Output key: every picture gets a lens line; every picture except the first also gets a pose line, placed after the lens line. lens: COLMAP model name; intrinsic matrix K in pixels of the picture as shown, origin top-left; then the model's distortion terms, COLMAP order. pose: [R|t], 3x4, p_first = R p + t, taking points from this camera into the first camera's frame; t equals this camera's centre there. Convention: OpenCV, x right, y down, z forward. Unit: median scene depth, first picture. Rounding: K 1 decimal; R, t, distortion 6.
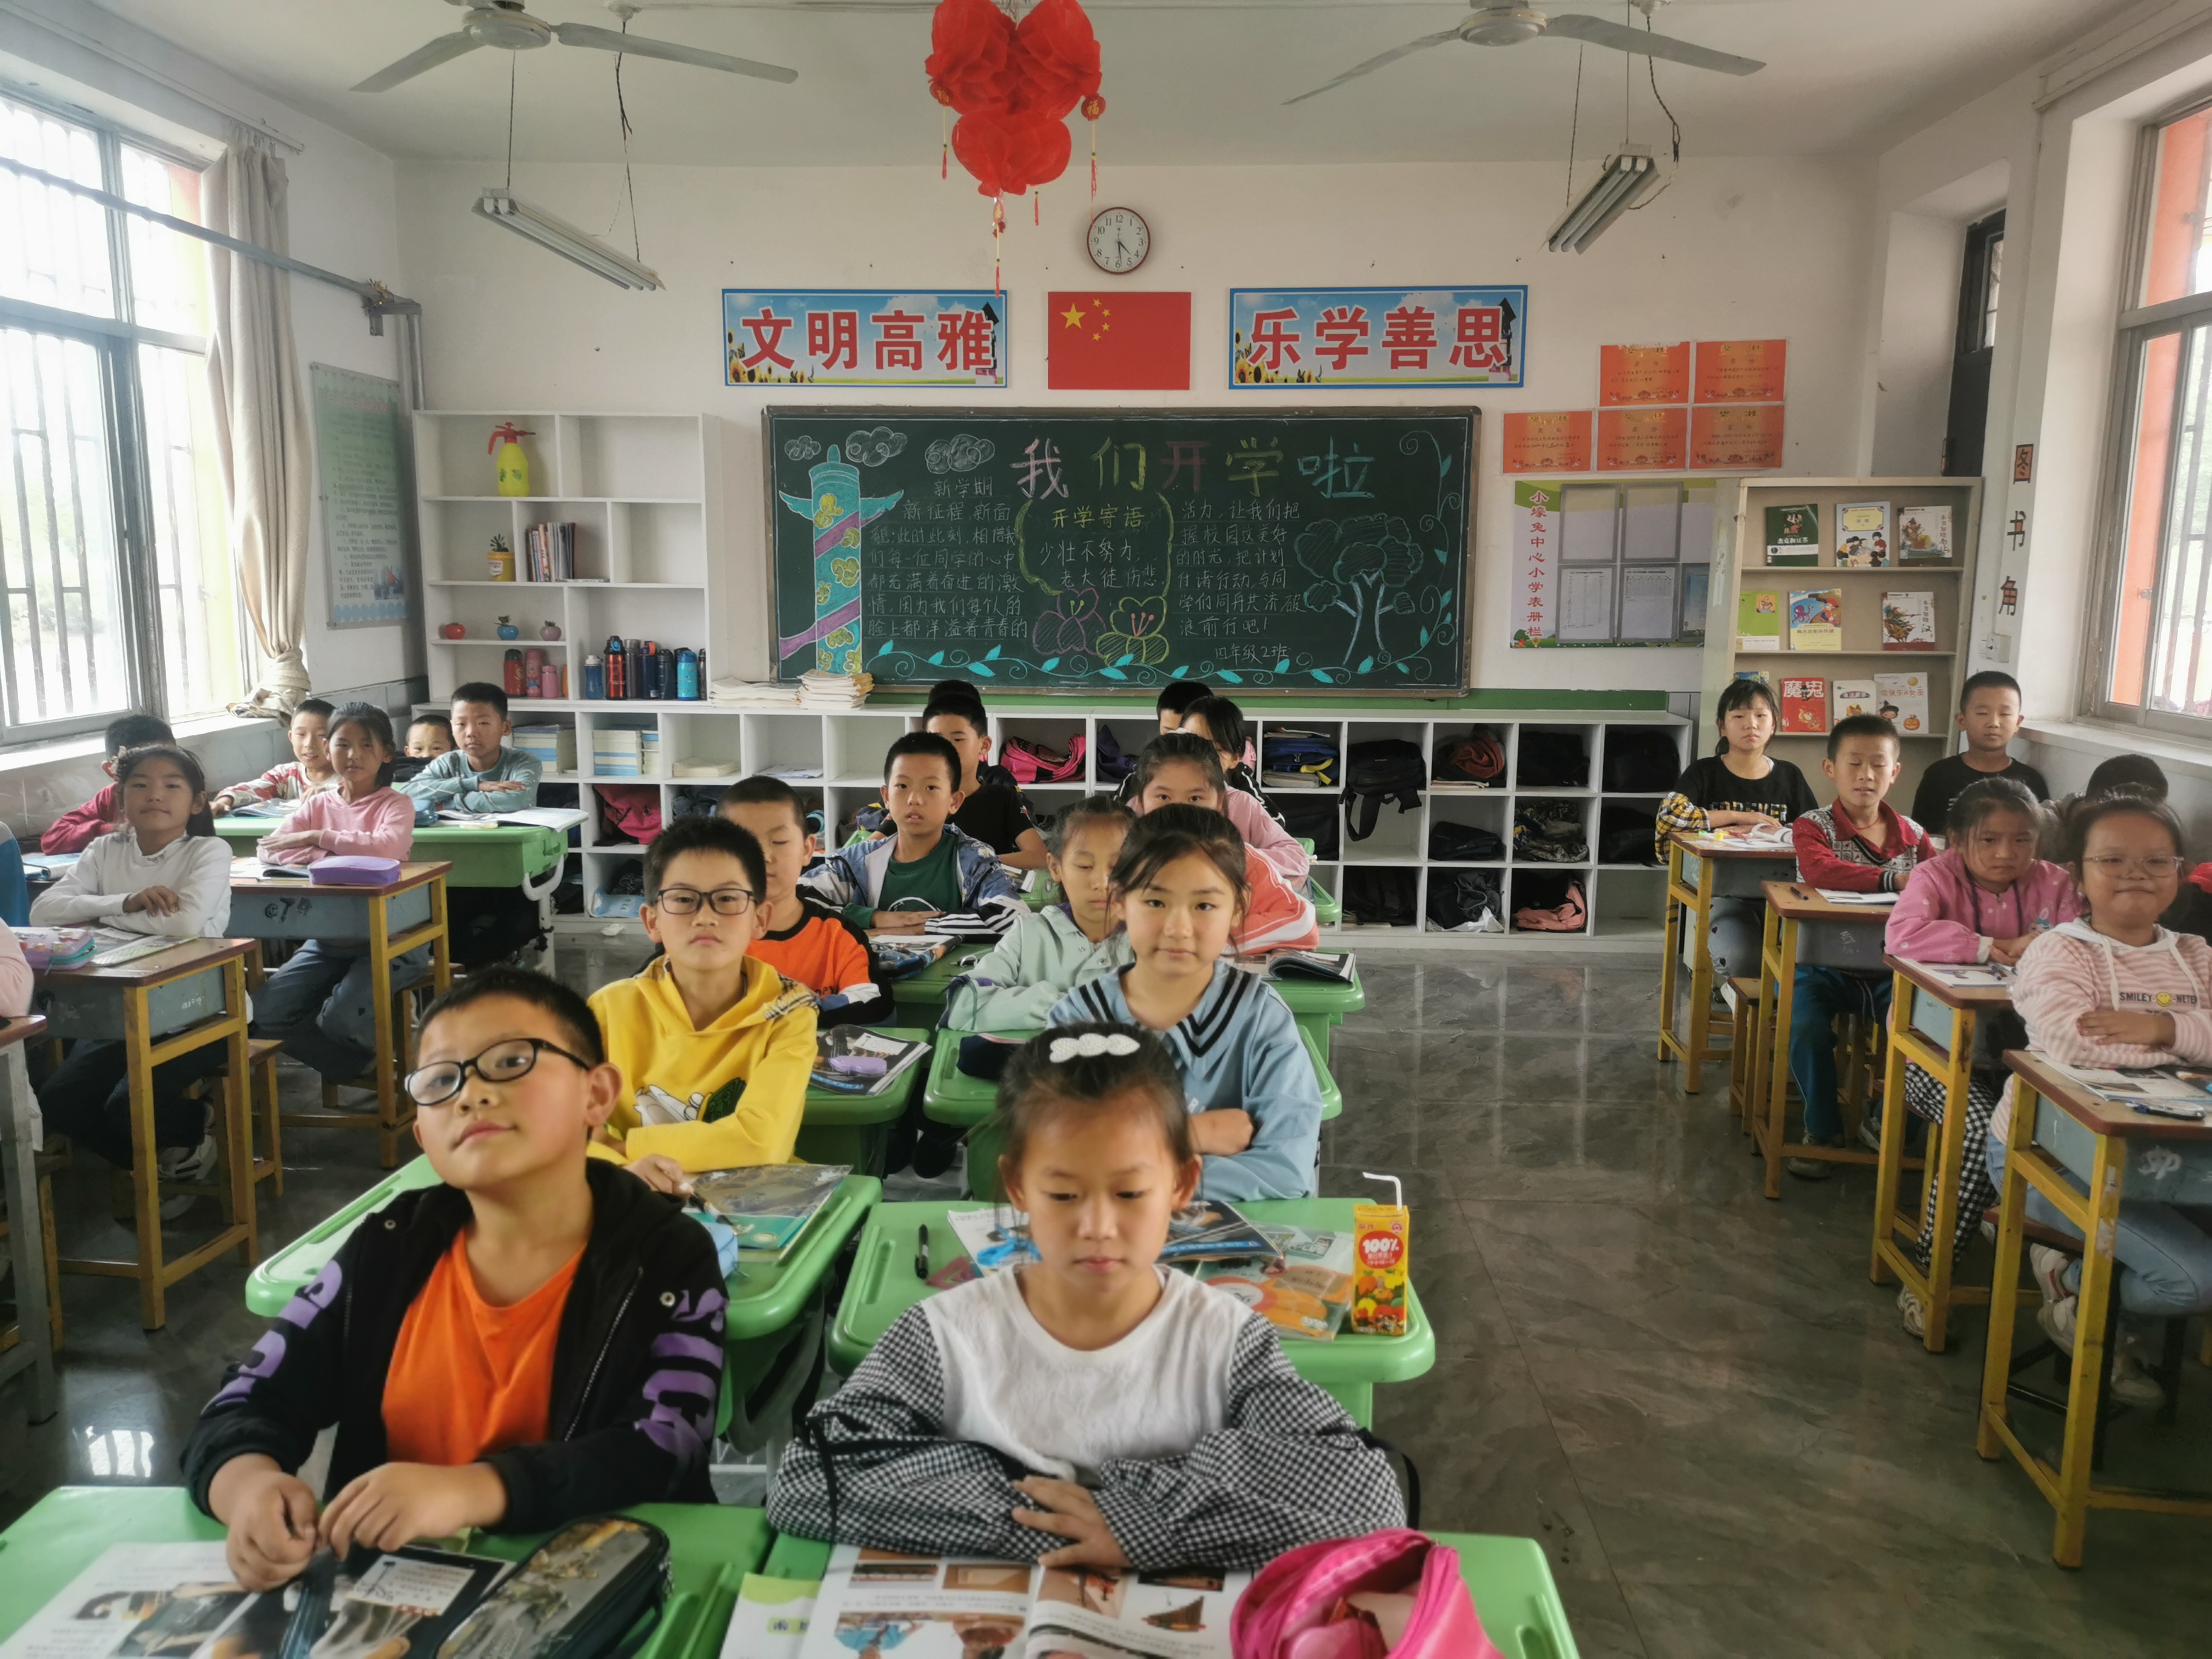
lens RADIAL K [[1691.0, 0, 1109.8], [0, 1691.0, 831.8], [0, 0, 1]] dist [0.004402, -0.012229]
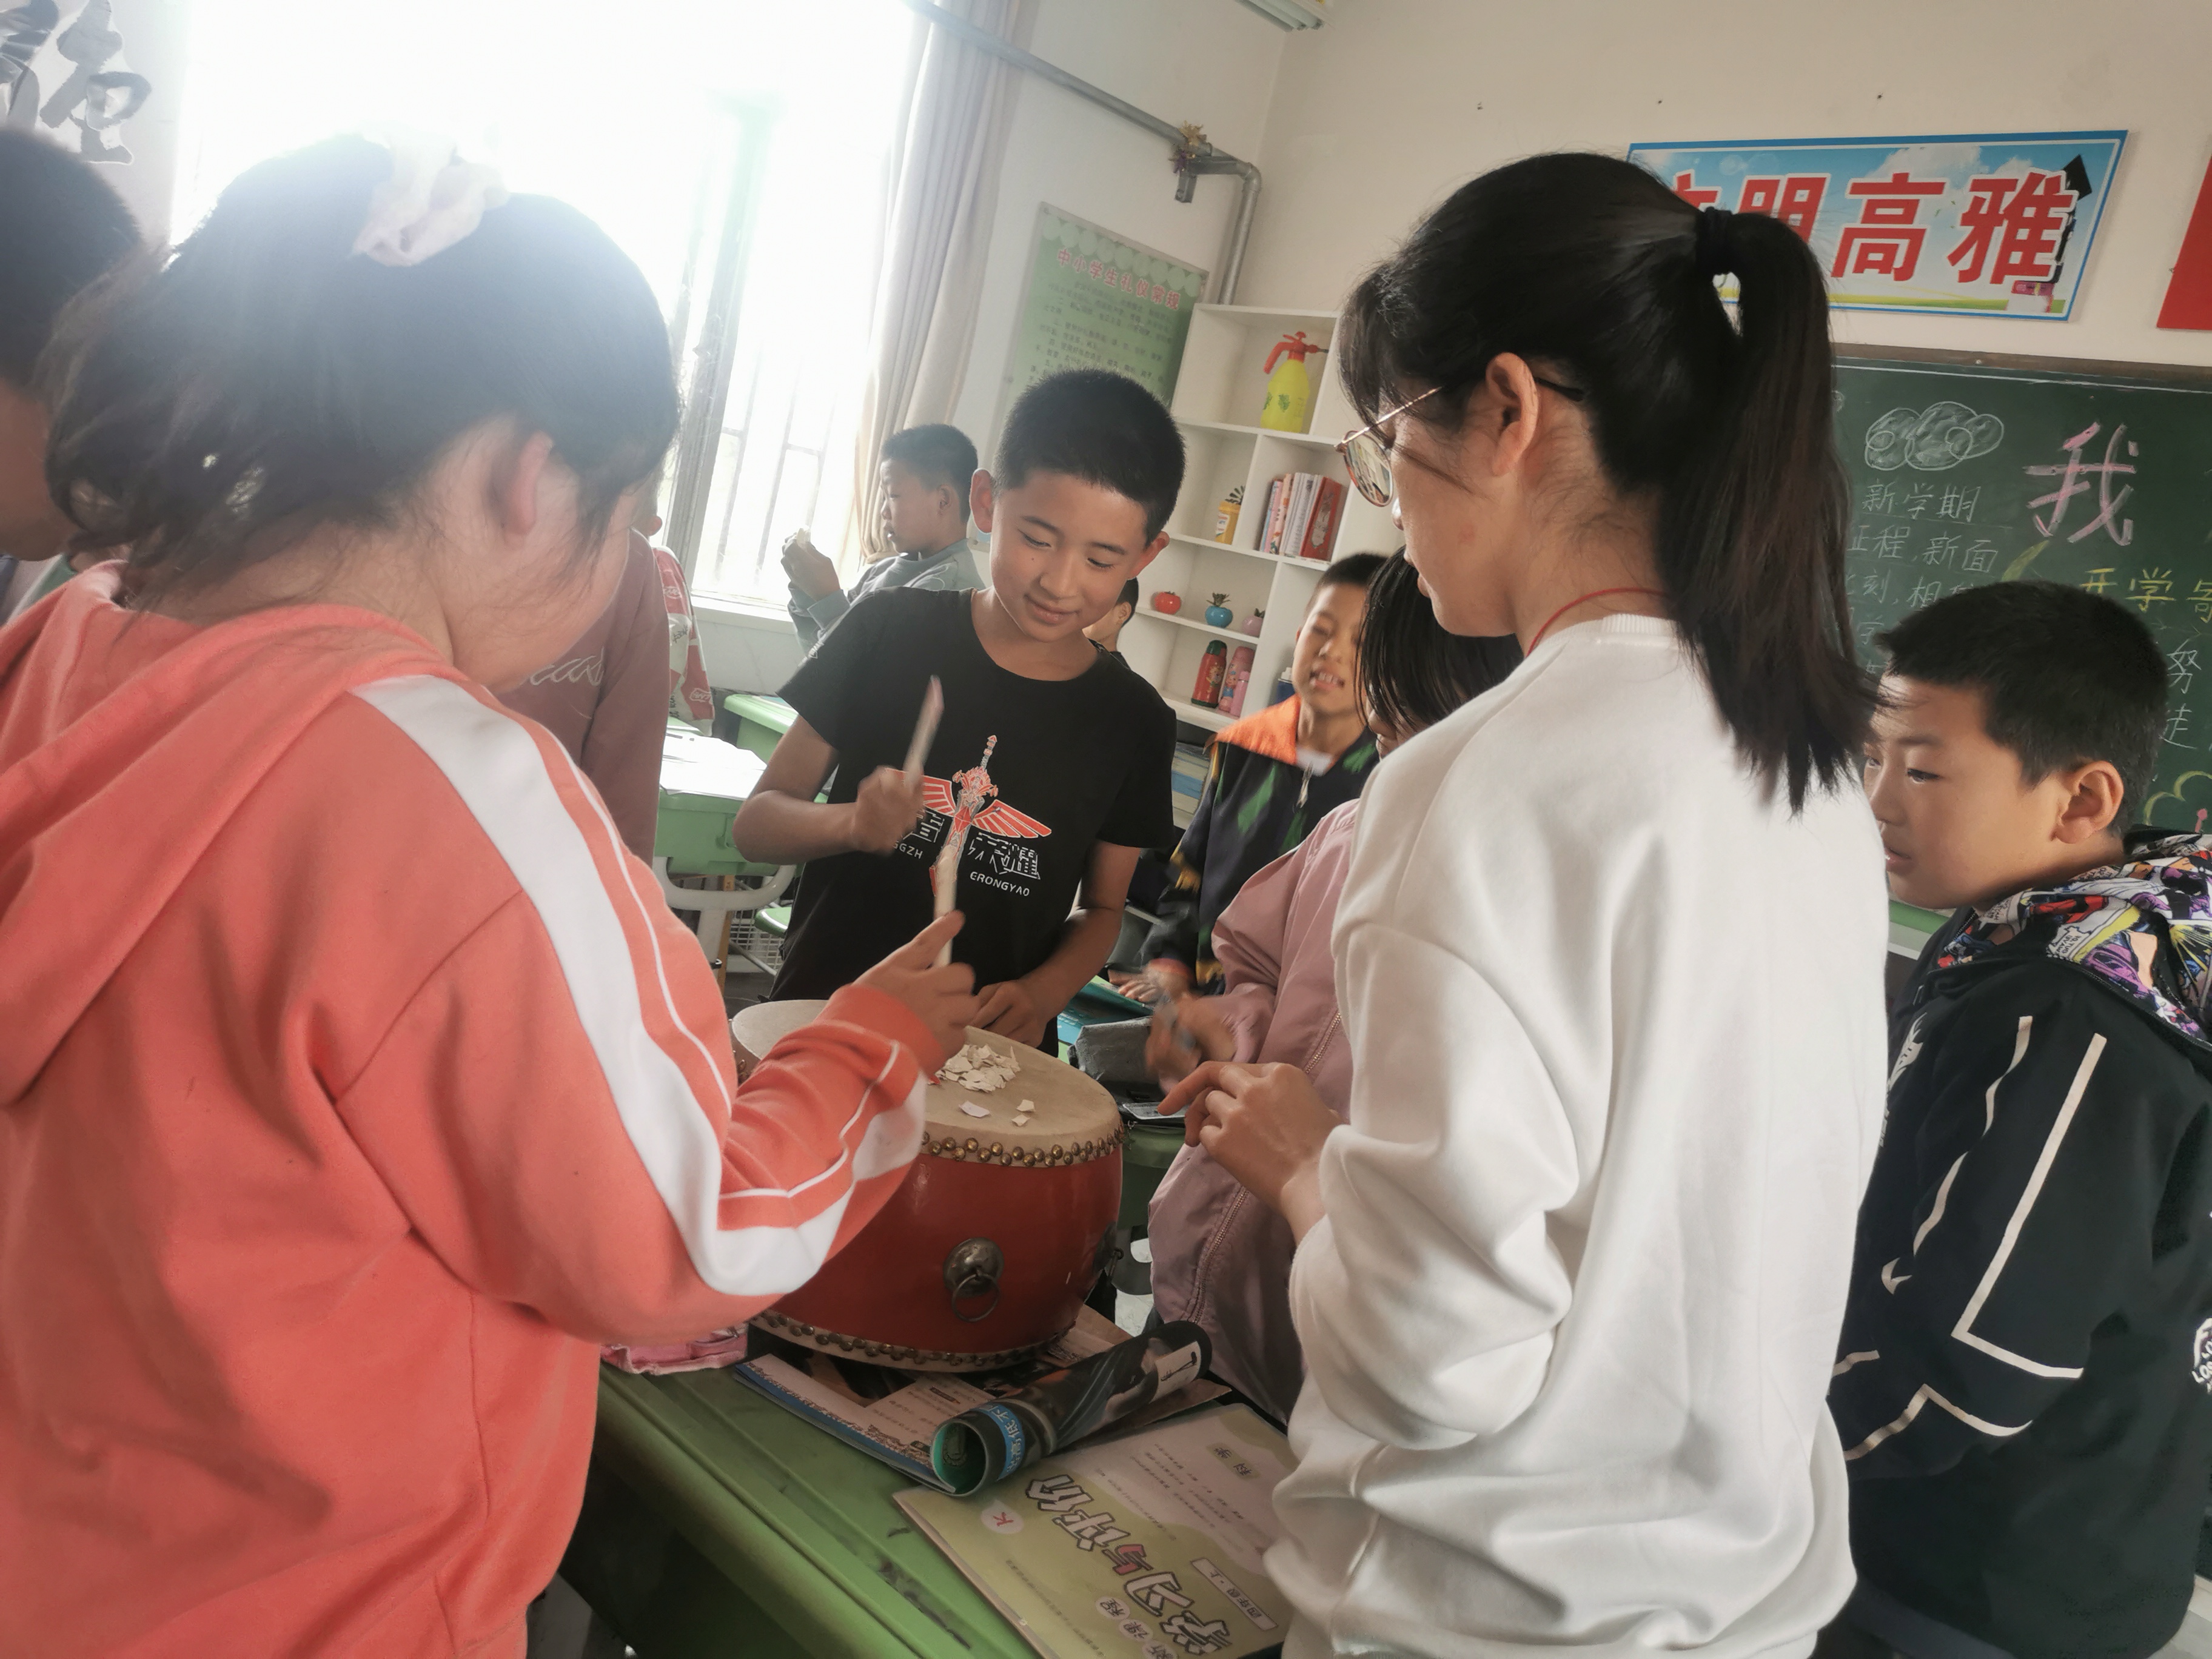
lens RADIAL K [[1691.0, 0, 1100.1], [0, 1691.0, 837.8], [0, 0, 1]] dist [0.004402, -0.012229]
pose [[0.679303, 0.262566, -0.685278, 0.130179], [-0.322710, 0.945548, 0.042392, -0.044058], [0.659094, 0.192349, 0.727047, 0.471132]]
